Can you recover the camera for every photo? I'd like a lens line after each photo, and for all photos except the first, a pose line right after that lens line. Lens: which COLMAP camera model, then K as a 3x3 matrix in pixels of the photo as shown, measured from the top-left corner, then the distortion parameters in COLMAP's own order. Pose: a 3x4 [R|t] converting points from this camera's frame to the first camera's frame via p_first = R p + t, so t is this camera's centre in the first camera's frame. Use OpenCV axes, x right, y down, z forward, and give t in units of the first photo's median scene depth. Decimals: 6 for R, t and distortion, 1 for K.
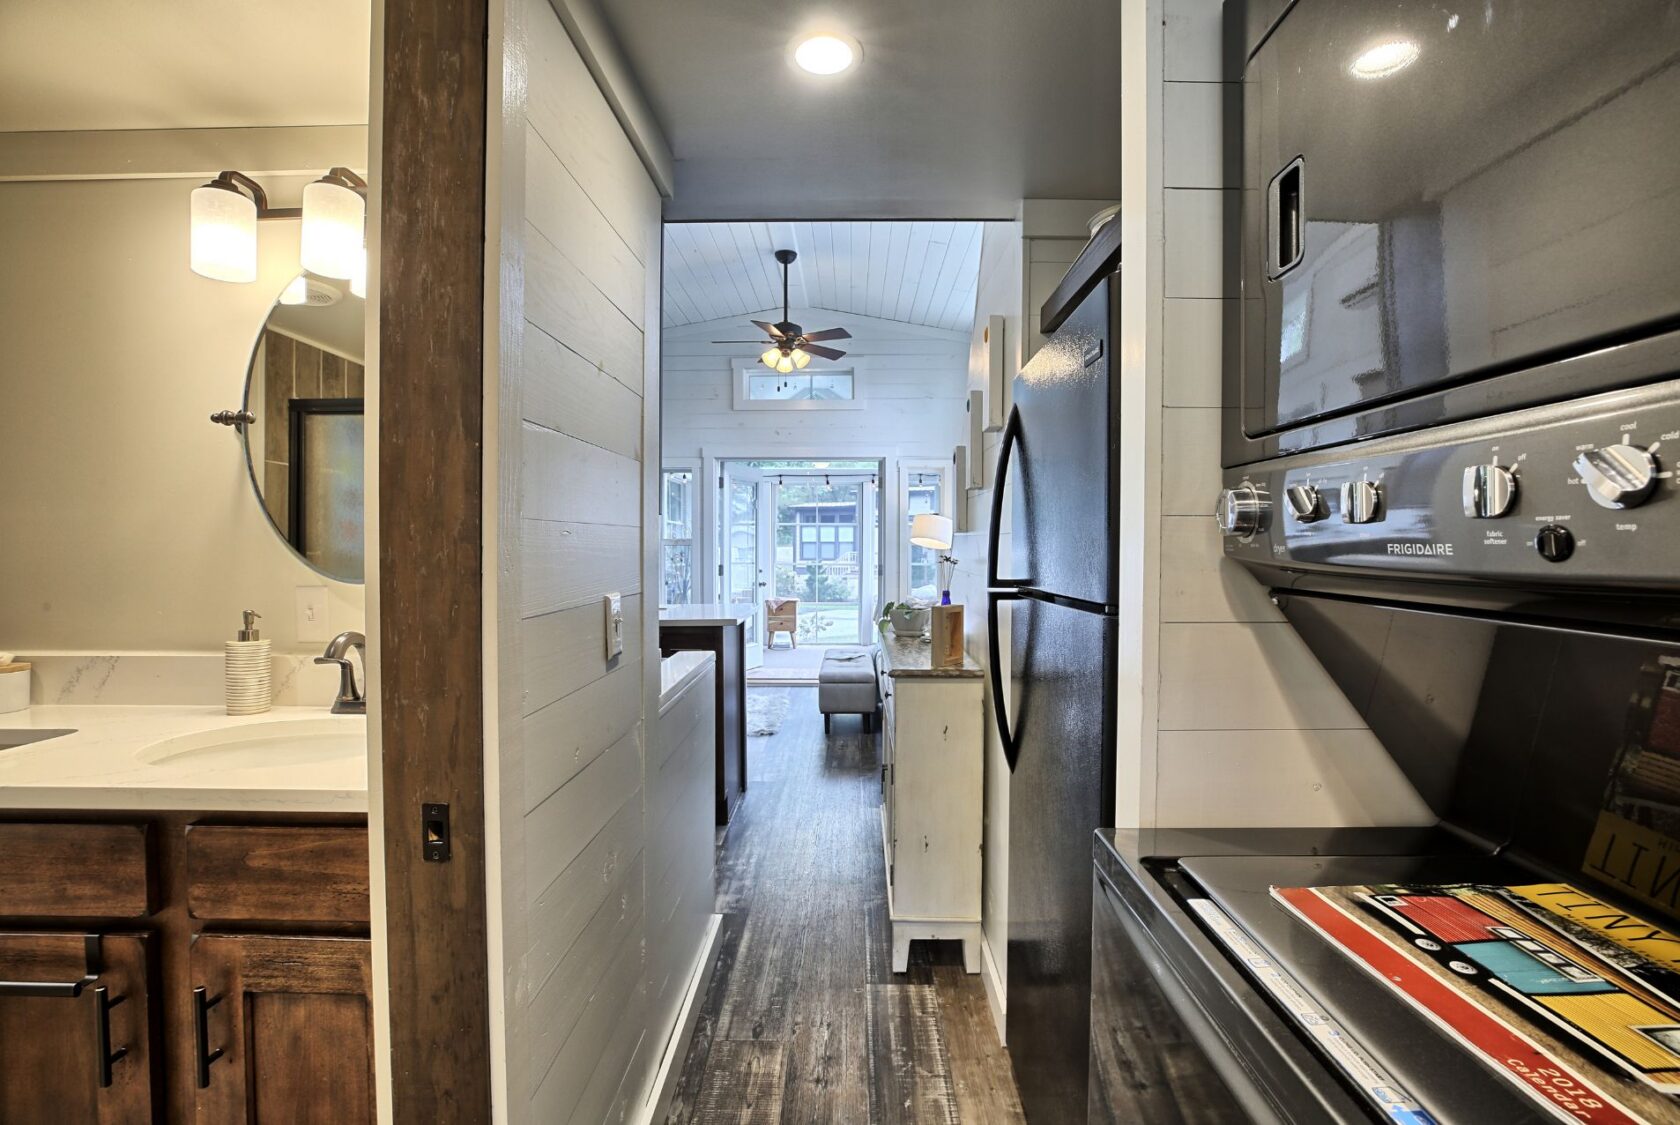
lens RADIAL K [[772.4, 0, 842.3], [0, 772.4, 564.7], [0, 0, 1]] dist [-0.045411, 0.013257]
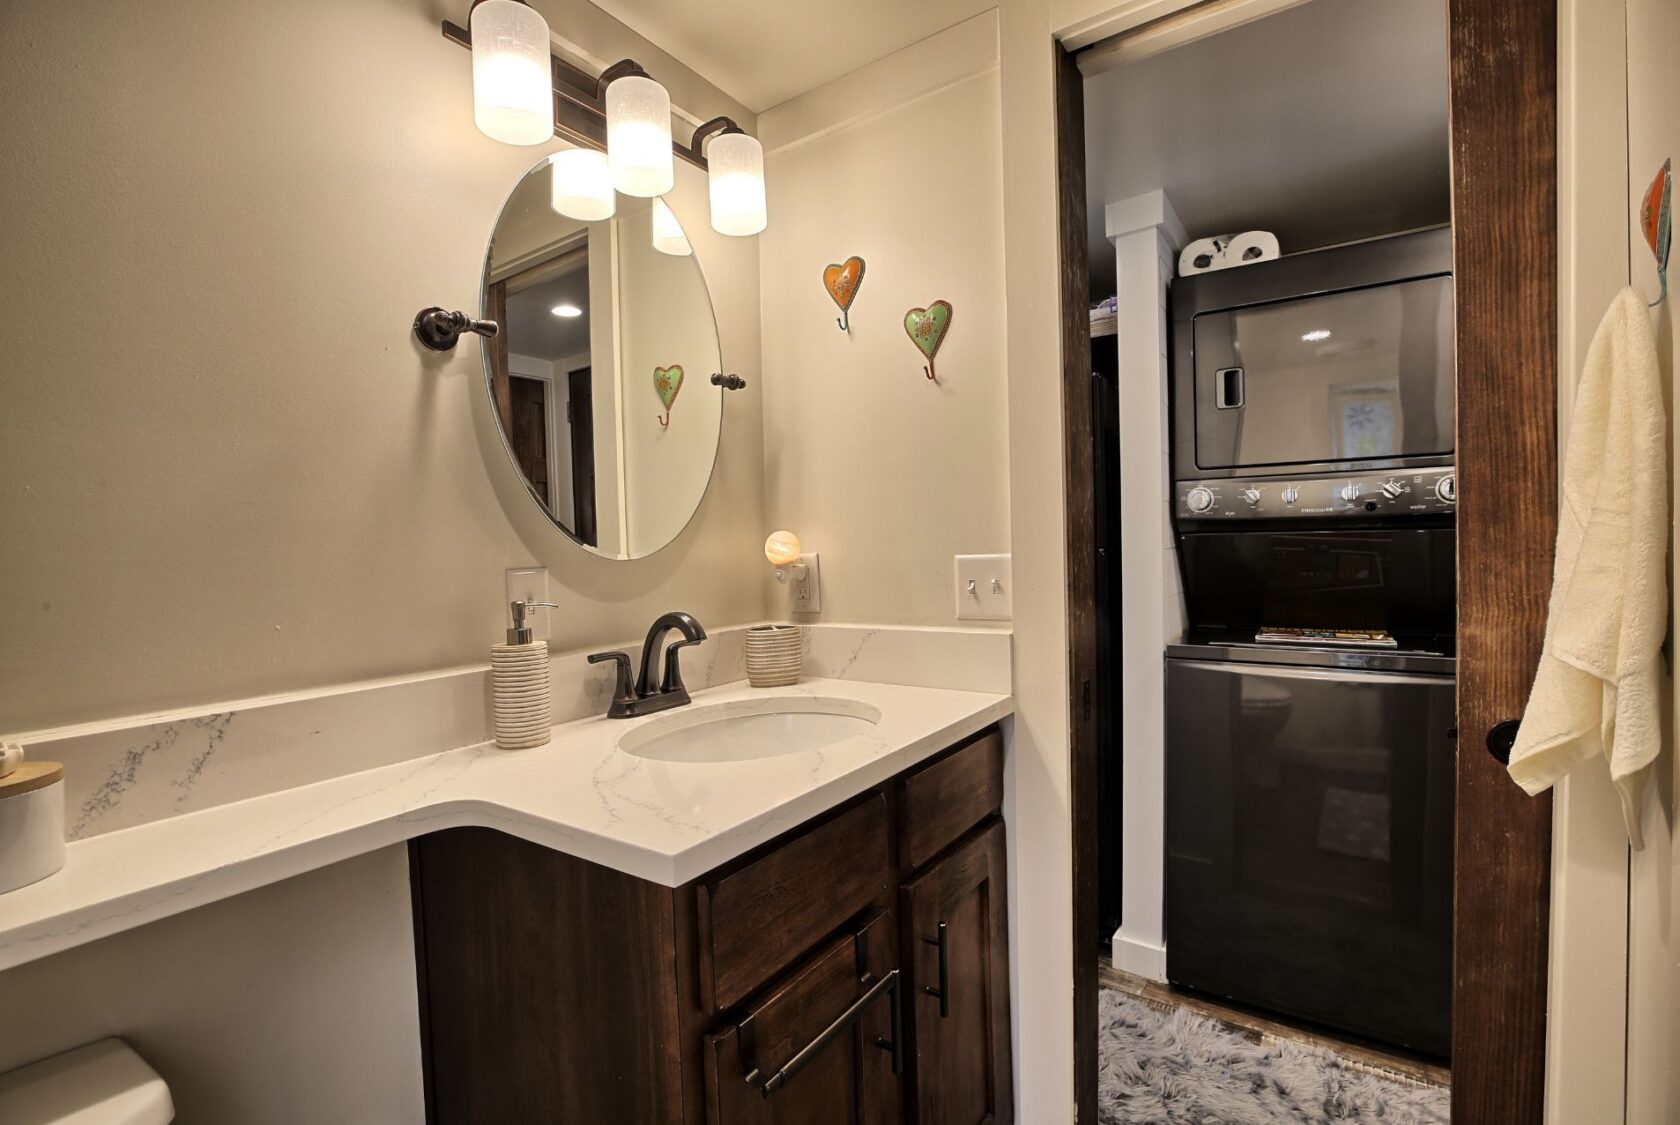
lens RADIAL K [[772.4, 0, 842.3], [0, 772.4, 564.7], [0, 0, 1]] dist [-0.045411, 0.013257]
pose [[0.555463, -0.038629, 0.830644, -1.217229], [0.046865, 0.998787, 0.015109, 0.029622], [-0.830220, 0.030536, 0.556599, 0.340699]]
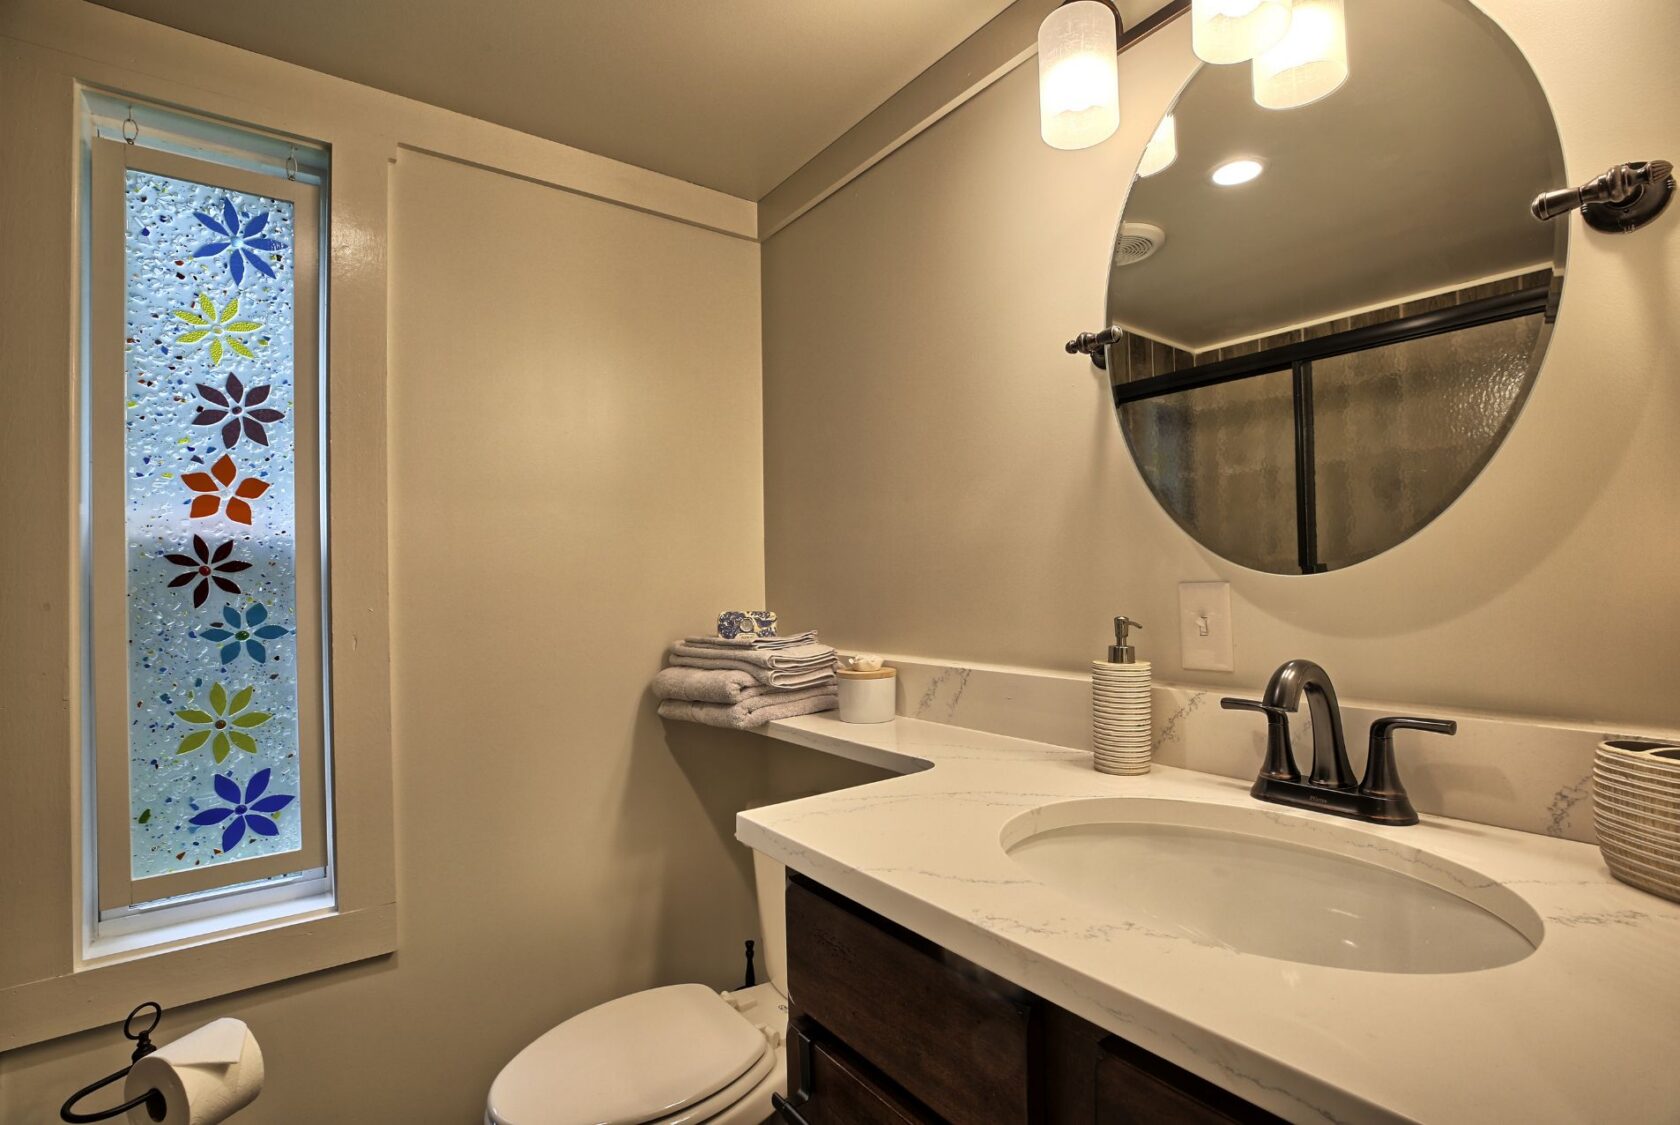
lens RADIAL K [[772.4, 0, 842.3], [0, 772.4, 564.7], [0, 0, 1]] dist [-0.045411, 0.013257]
pose [[0.611203, -0.025889, -0.791051, -0.398814], [0.004606, 0.999564, -0.029154, 0.033310], [0.791461, 0.014175, 0.611056, 0.387872]]
